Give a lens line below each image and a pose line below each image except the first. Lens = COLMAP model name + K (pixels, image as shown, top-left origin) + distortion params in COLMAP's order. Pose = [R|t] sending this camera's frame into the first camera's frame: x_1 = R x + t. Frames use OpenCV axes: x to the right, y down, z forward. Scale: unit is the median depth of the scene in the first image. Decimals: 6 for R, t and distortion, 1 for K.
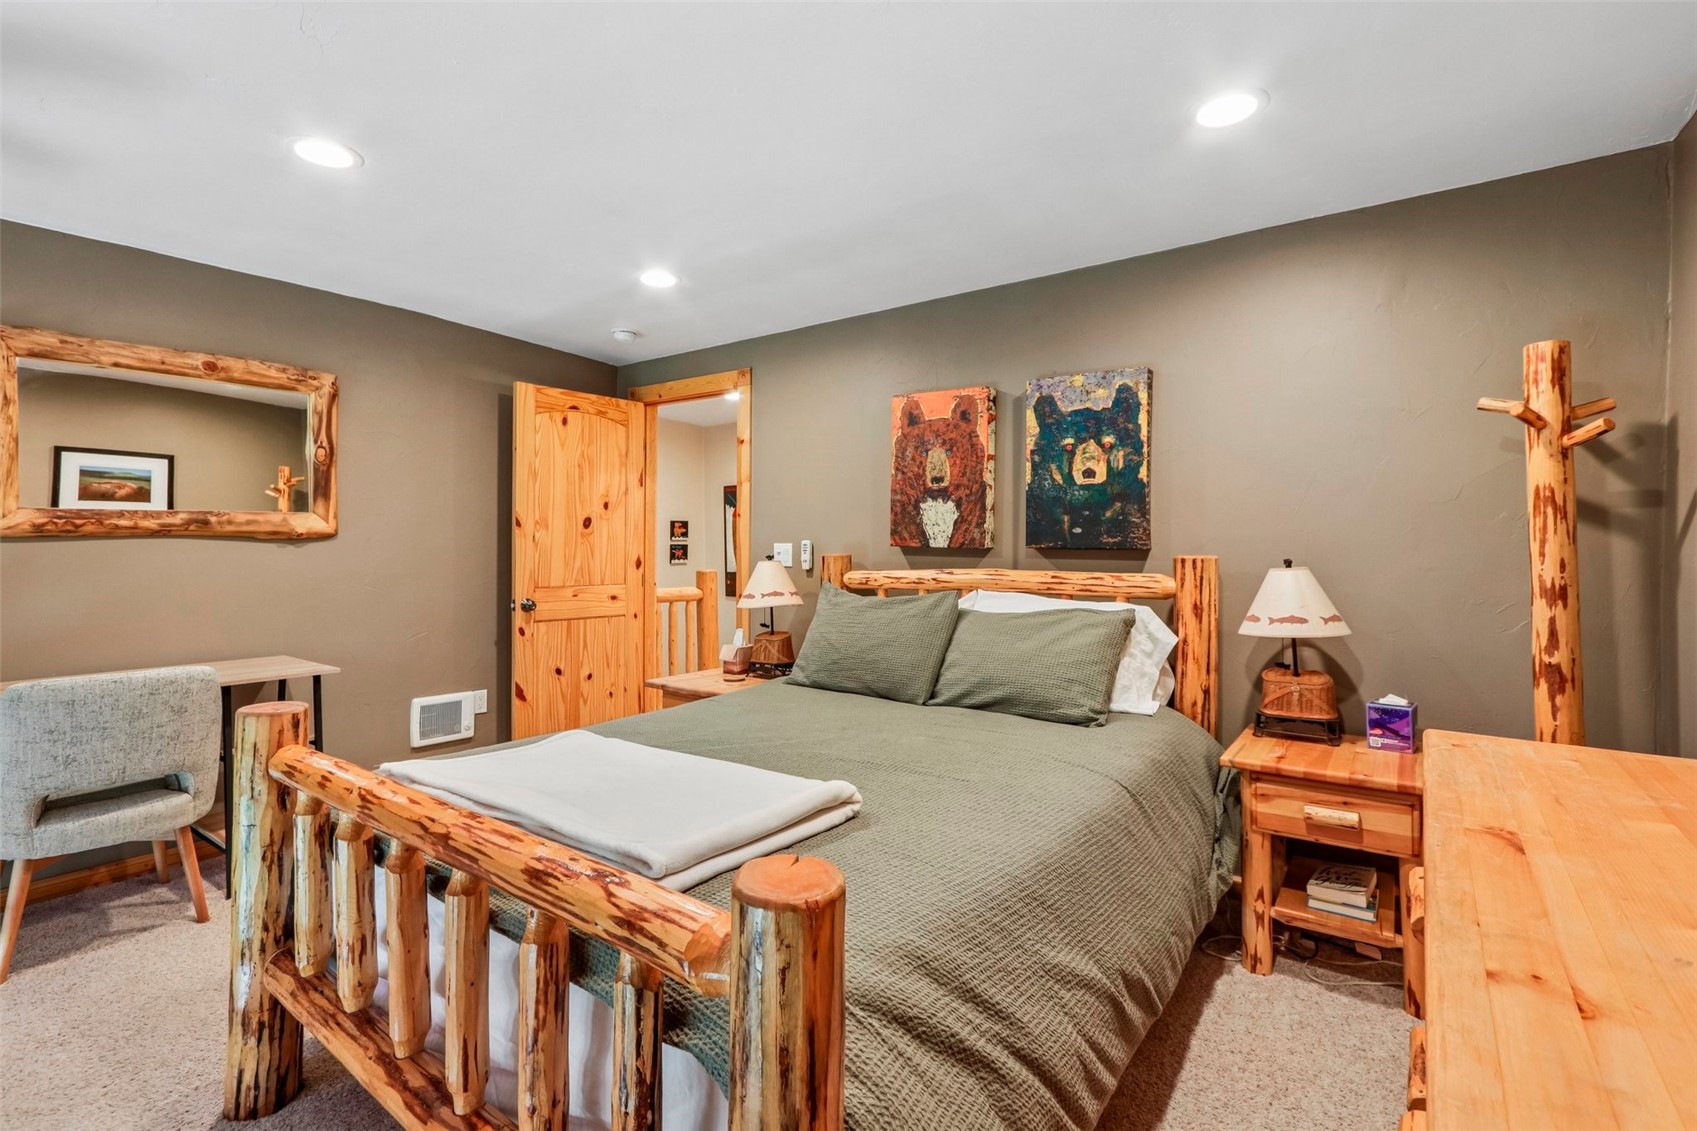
lens RADIAL K [[804.2, 0, 838.6], [0, 804.2, 557.0], [0, 0, 1]] dist [0.004471, 0.001356]
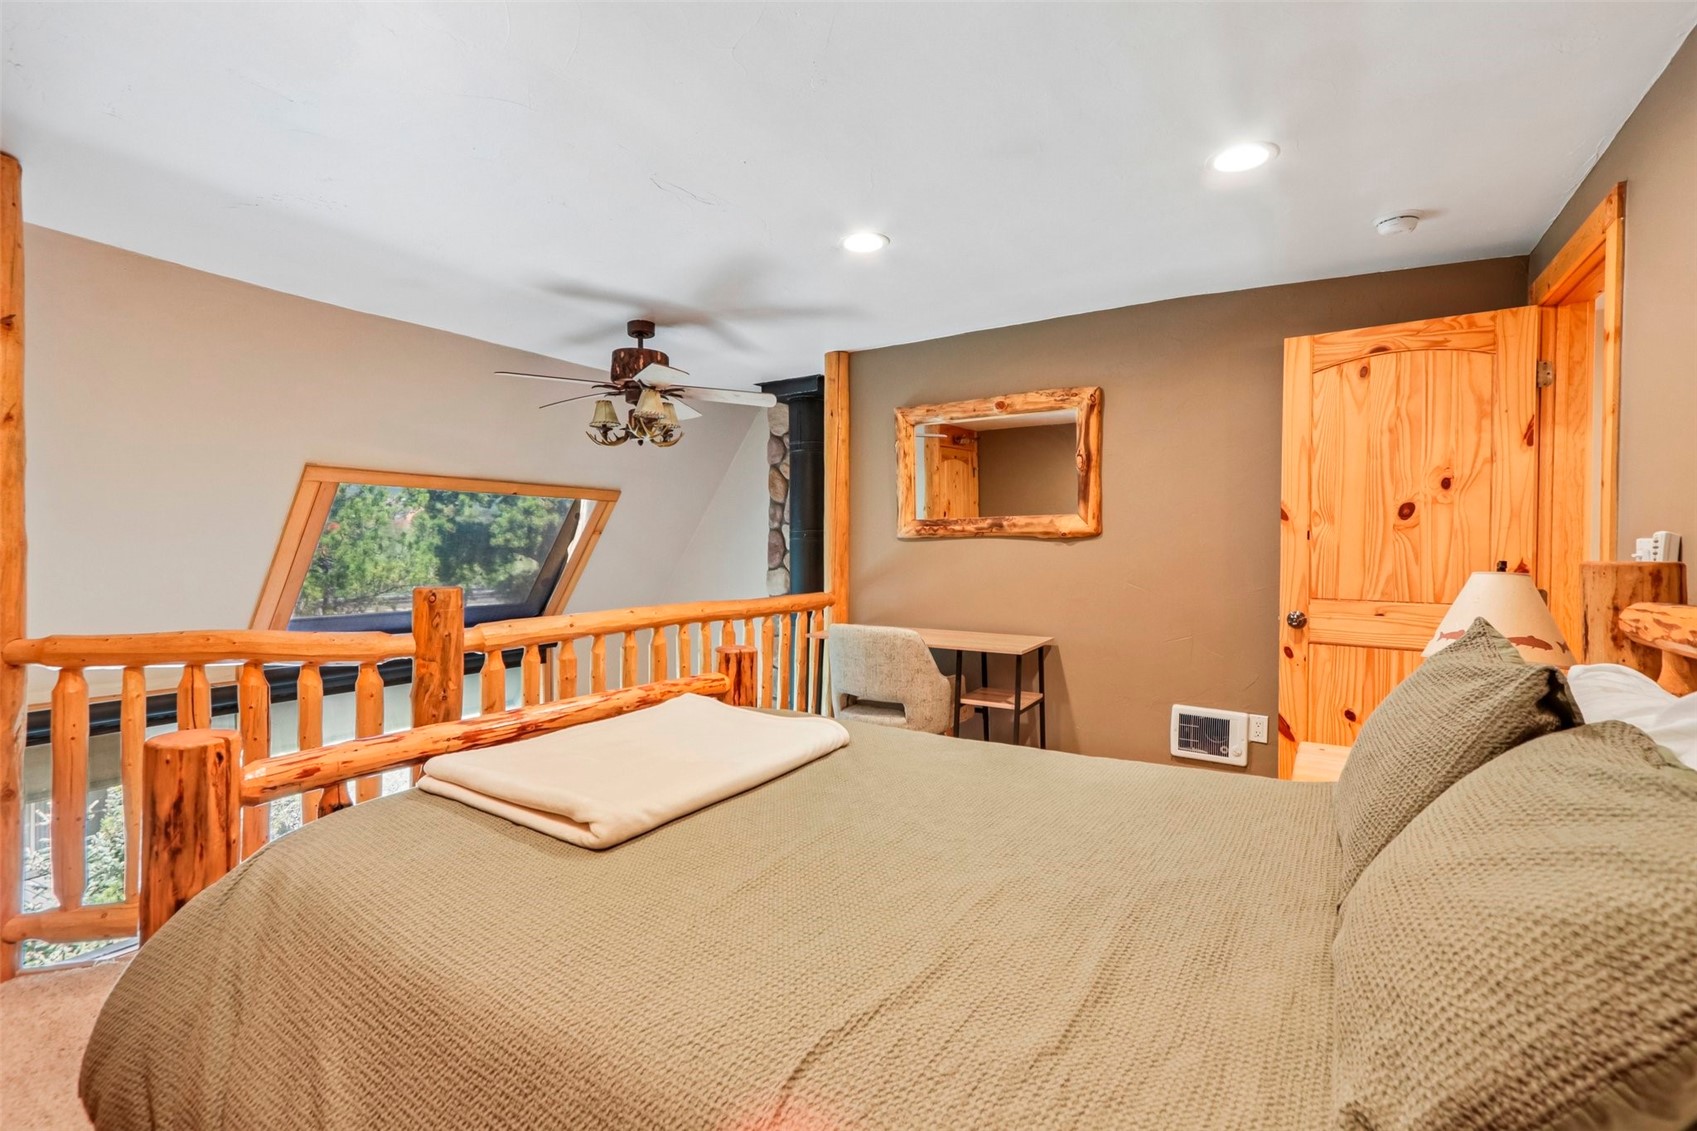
lens RADIAL K [[804.2, 0, 843.2], [0, 804.2, 554.9], [0, 0, 1]] dist [0.004471, 0.001356]
pose [[0.048522, 0.007059, -0.998797, 0.375675], [-0.019285, 0.999795, 0.006129, 0.000289], [0.998636, 0.018964, 0.048648, 0.518182]]
